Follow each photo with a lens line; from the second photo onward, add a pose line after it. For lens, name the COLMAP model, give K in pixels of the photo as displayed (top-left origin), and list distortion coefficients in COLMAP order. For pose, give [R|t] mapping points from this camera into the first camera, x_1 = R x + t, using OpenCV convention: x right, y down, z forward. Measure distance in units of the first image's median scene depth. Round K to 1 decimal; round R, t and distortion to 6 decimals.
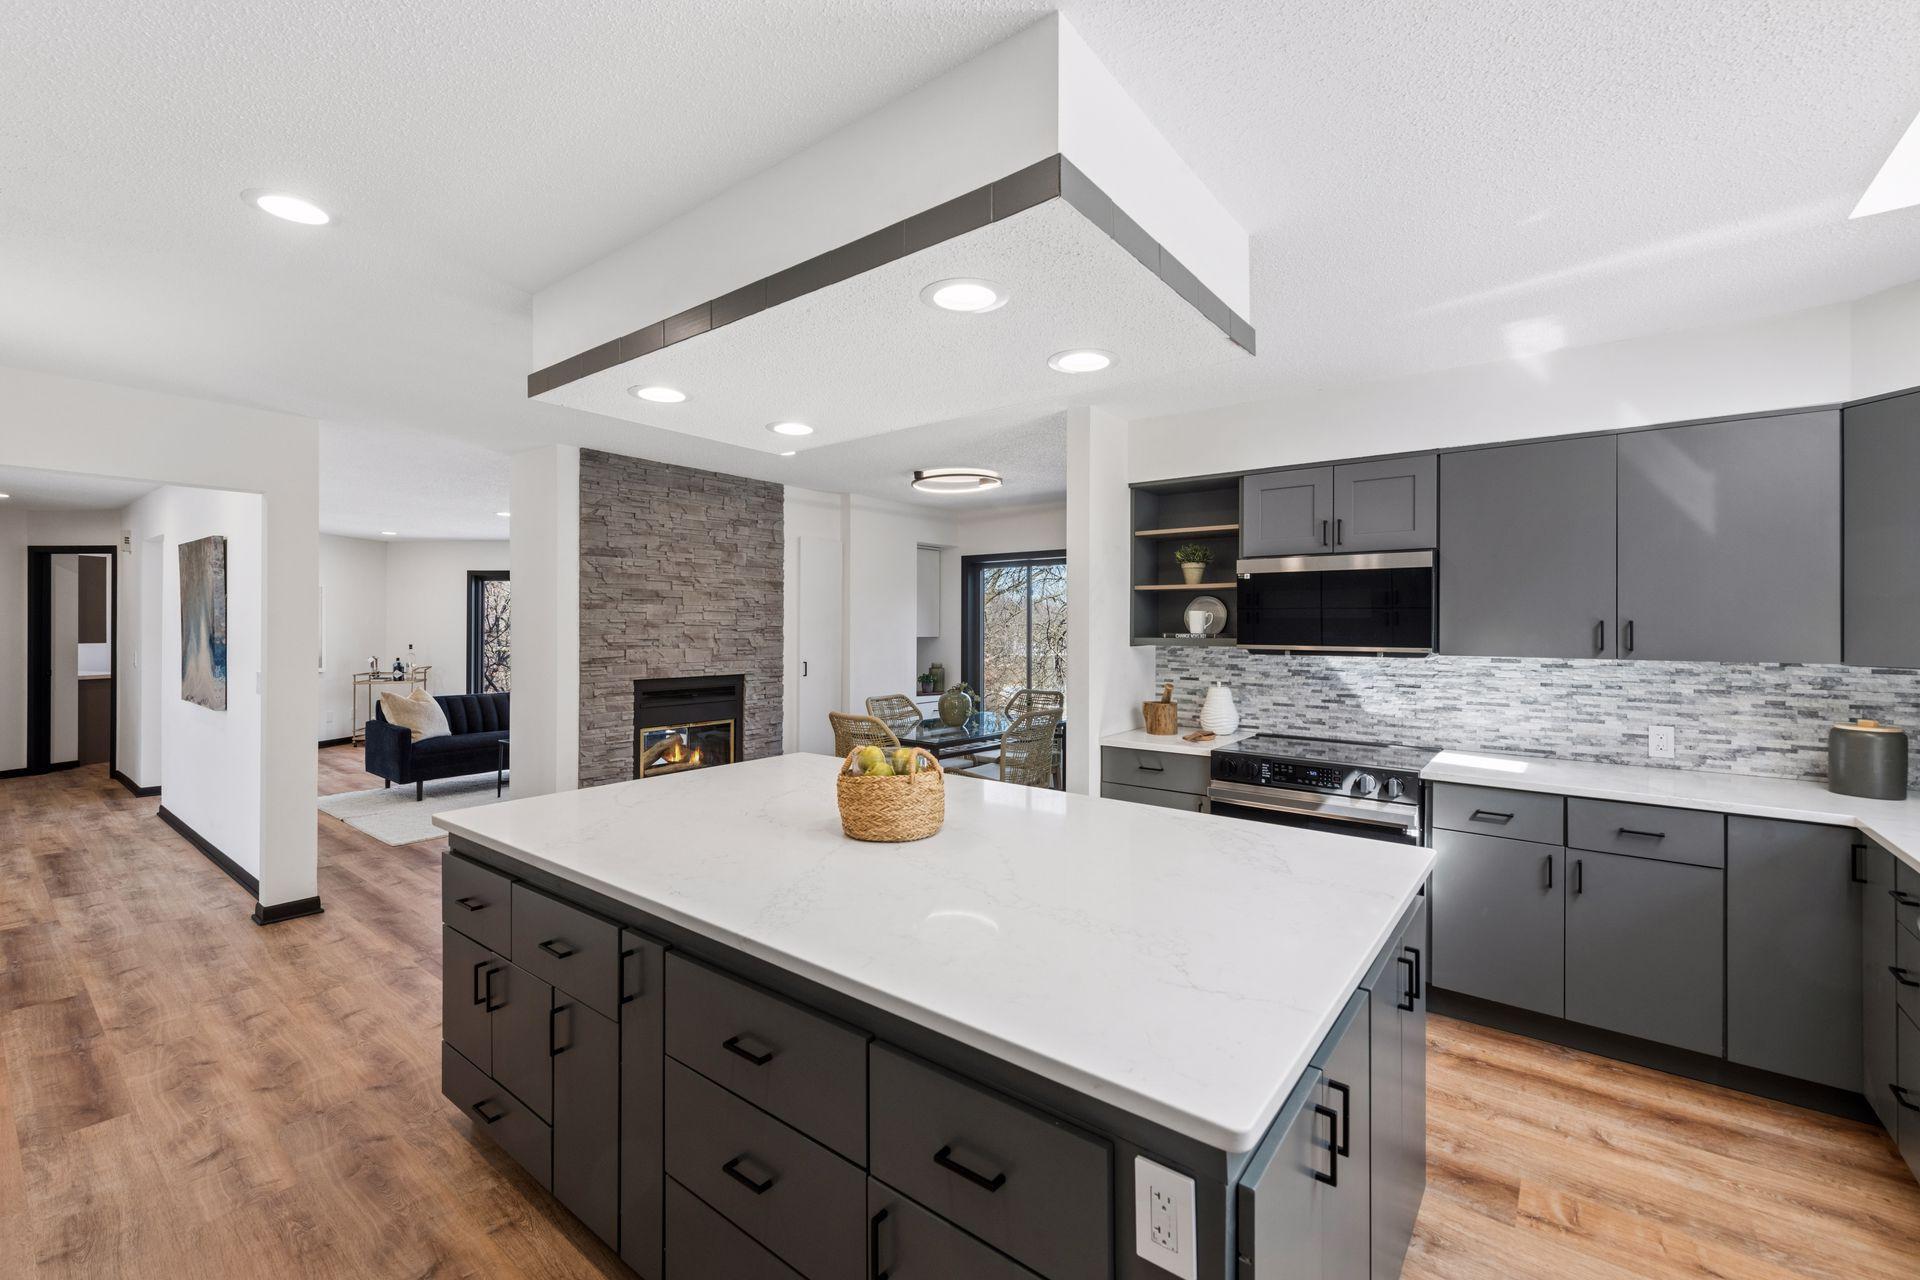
lens RADIAL K [[786.9, 0, 959.2], [0, 786.9, 629.1], [0, 0, 1]] dist [0.011710, -0.004038]
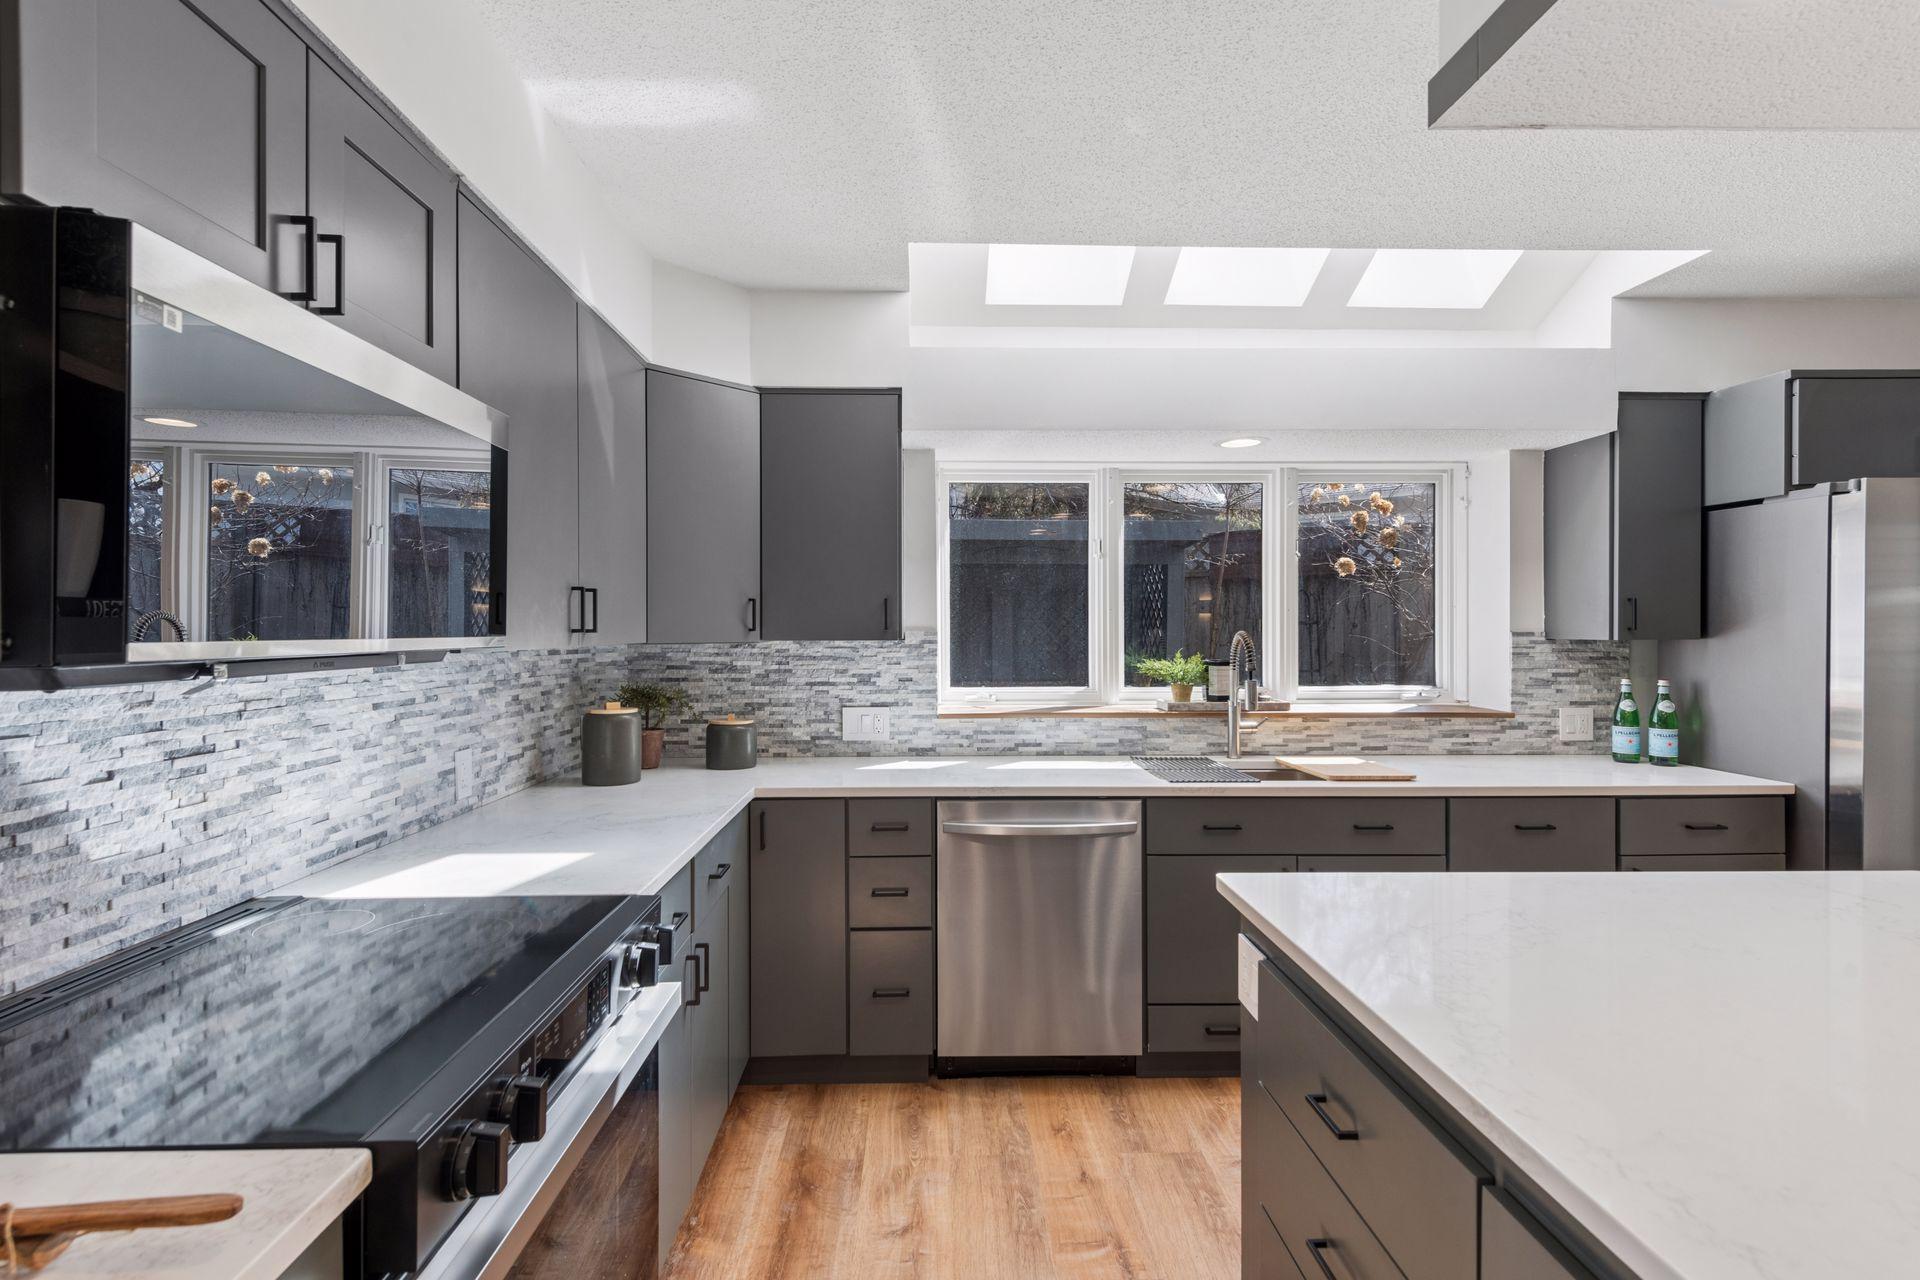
lens RADIAL K [[904.3, 0, 955.4], [0, 904.3, 633.7], [0, 0, 1]] dist [0.000579, -0.000147]
pose [[-0.637330, -0.006916, 0.770560, 0.036373], [0.003364, 0.999925, 0.011757, 0.013009], [-0.770584, 0.010086, -0.637259, 0.805482]]
